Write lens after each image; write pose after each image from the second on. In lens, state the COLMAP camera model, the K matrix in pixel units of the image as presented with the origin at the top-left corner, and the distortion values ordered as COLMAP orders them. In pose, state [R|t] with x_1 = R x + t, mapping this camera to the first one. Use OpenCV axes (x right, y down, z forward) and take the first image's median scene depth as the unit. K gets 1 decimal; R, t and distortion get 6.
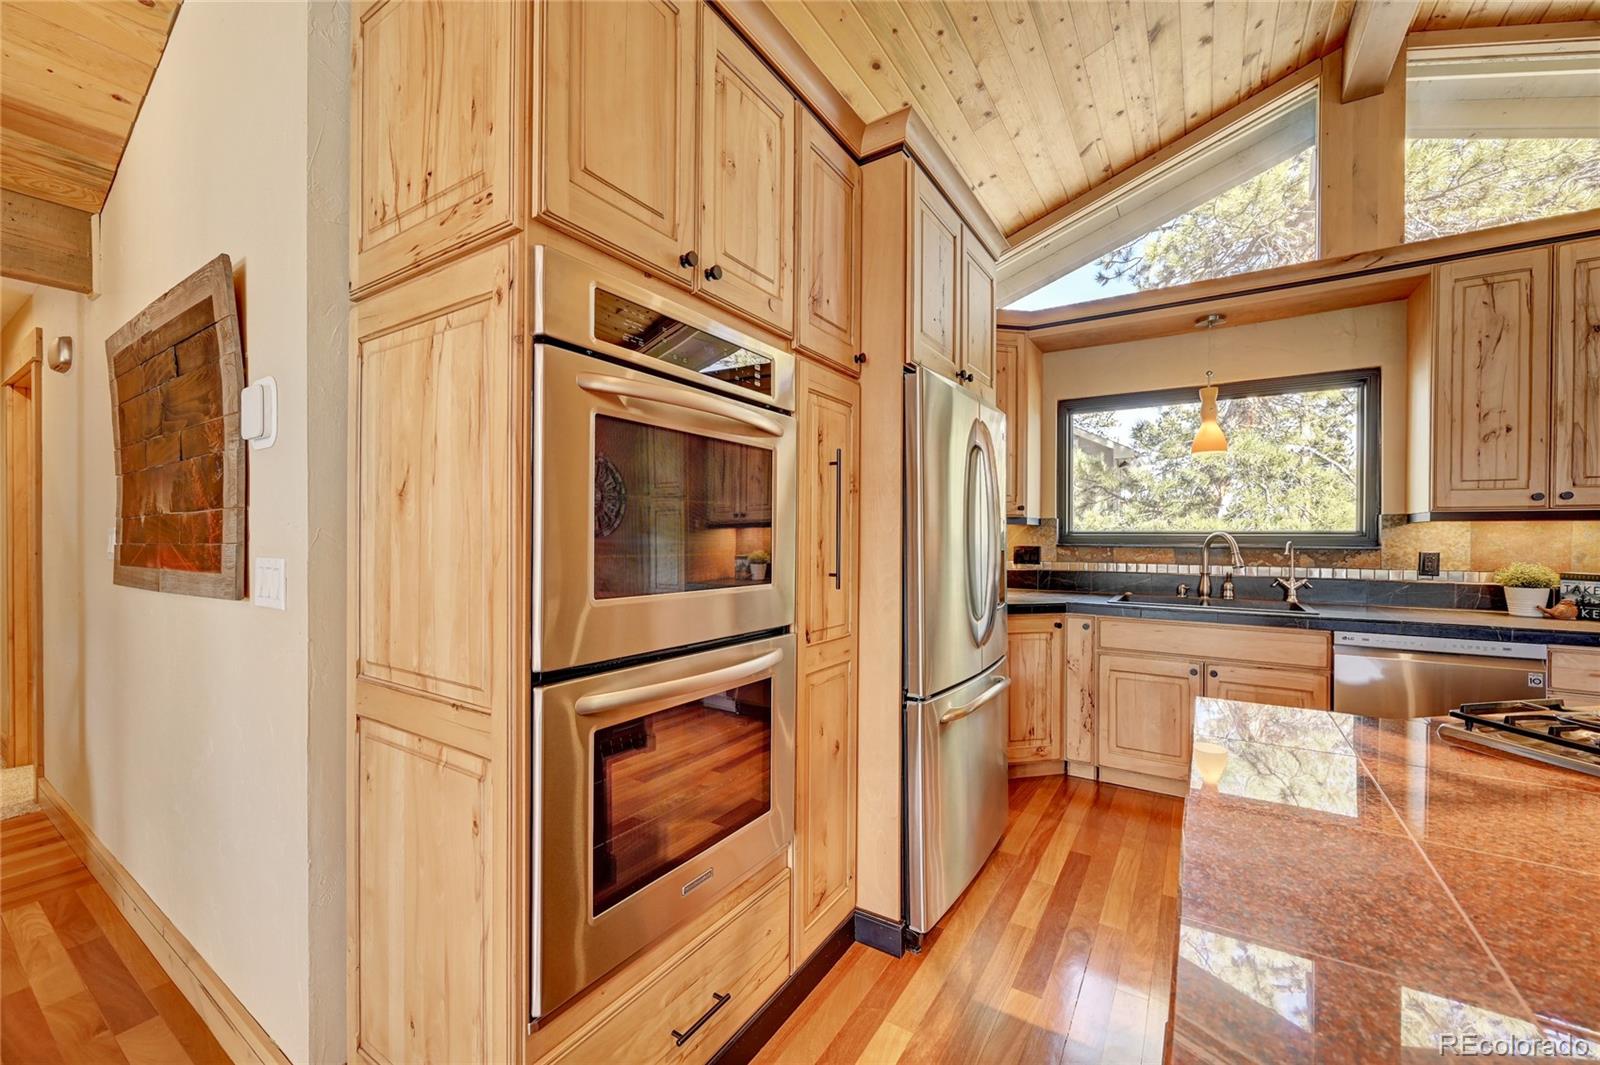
lens RADIAL K [[632.4, 0, 795.8], [0, 632.4, 538.1], [0, 0, 1]] dist [-0.001432, -0.000077]
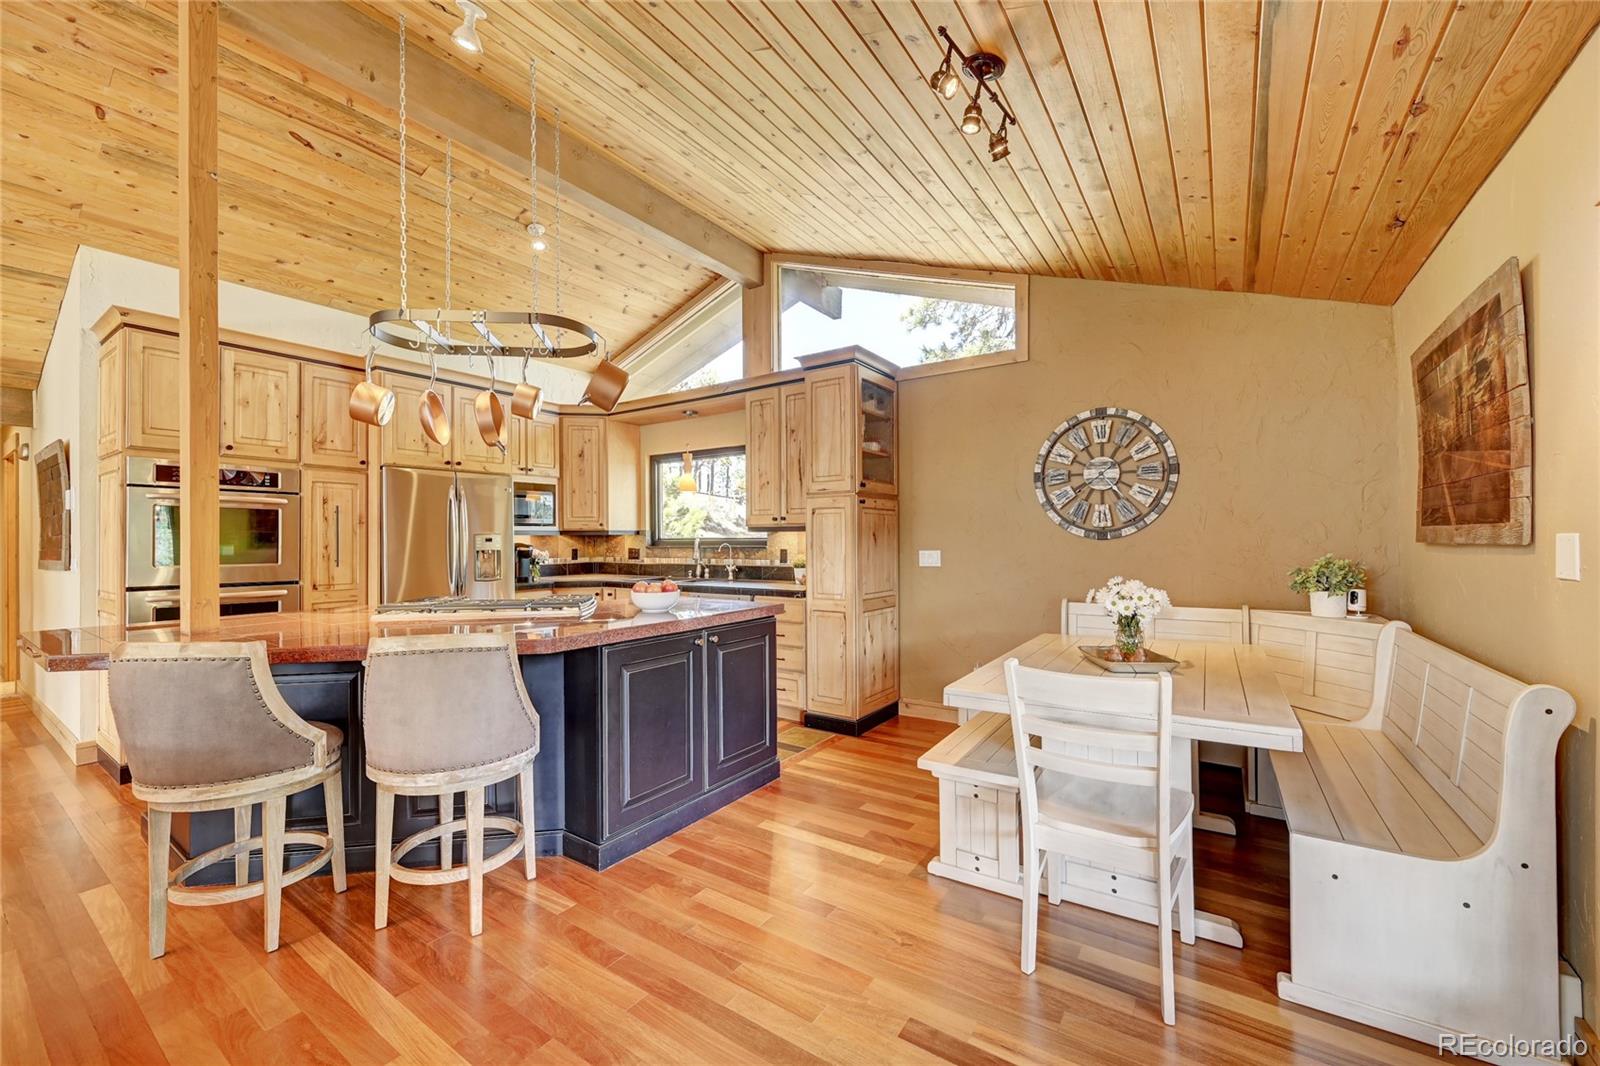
lens RADIAL K [[630.5, 0, 794.9], [0, 630.5, 537.0], [0, 0, 1]] dist [-0.001862, 0.000683]
pose [[0.999525, -0.009437, -0.029348, 1.289005], [0.009159, 0.999912, -0.009614, 0.006472], [0.029436, 0.009340, 0.999523, -0.882212]]
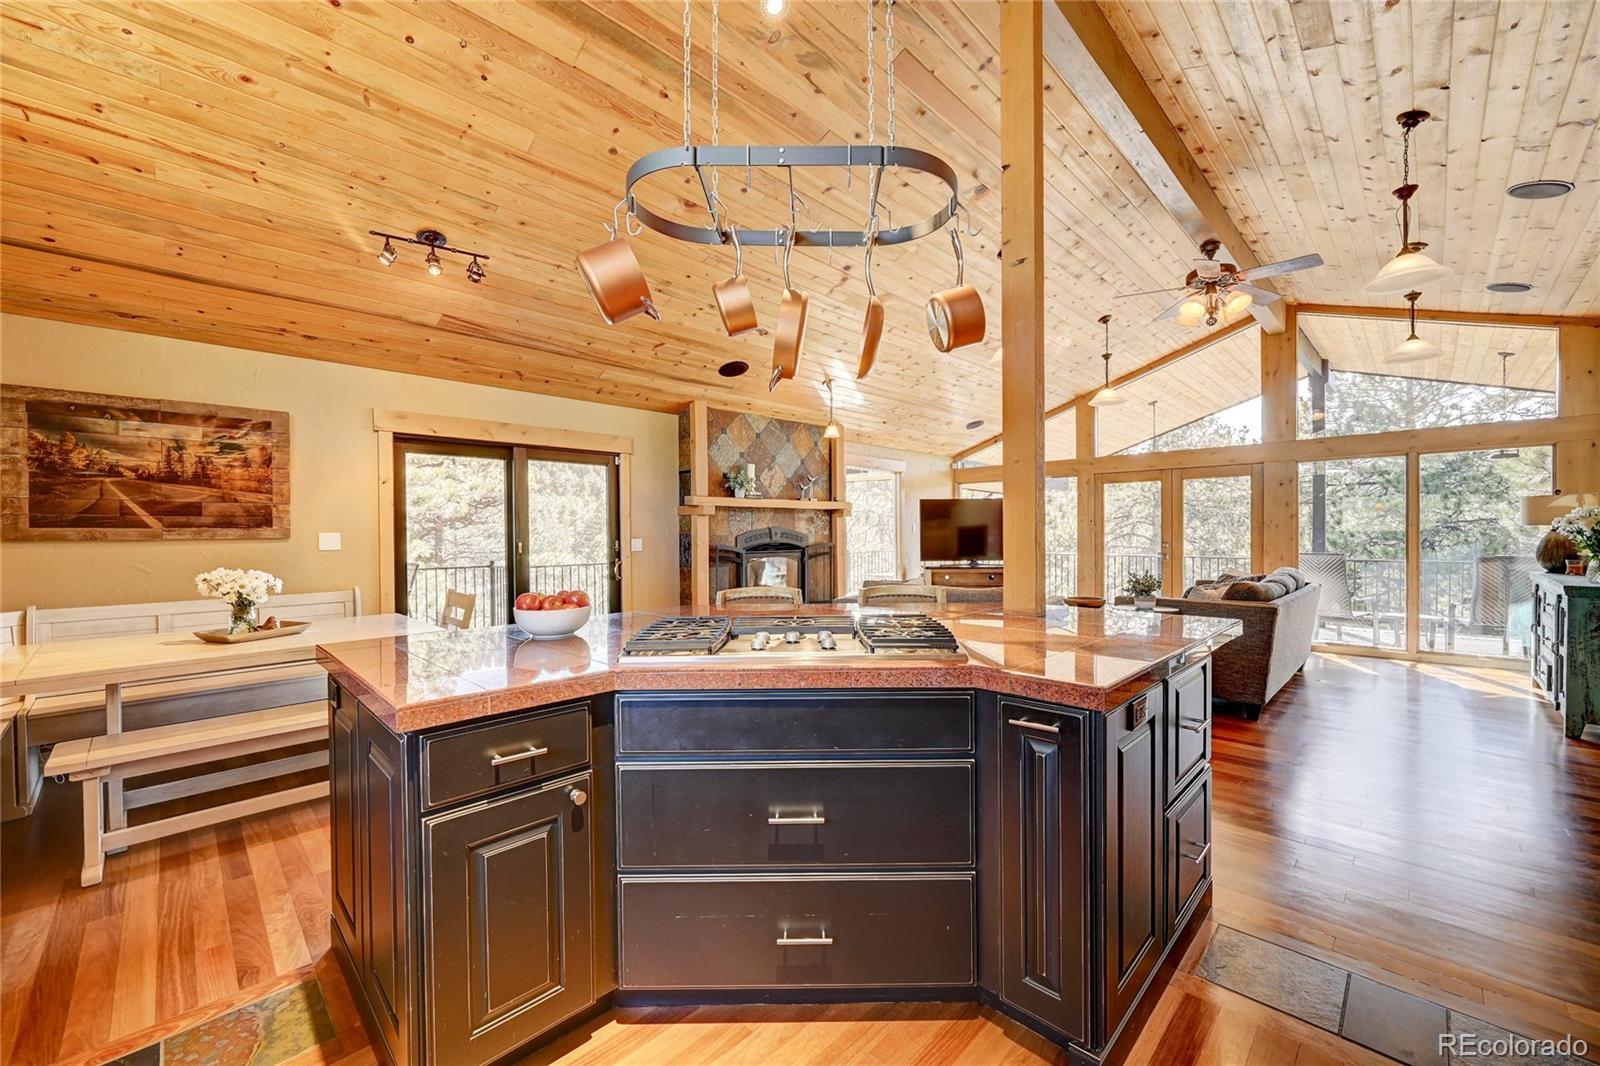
lens RADIAL K [[630.5, 0, 798.0], [0, 630.5, 539.6], [0, 0, 1]] dist [-0.001862, 0.000683]
pose [[-0.977828, 0.001375, 0.209405, 0.476020], [0.005059, 0.999842, 0.017059, -0.000797], [-0.209348, 0.017741, -0.977680, 1.129774]]
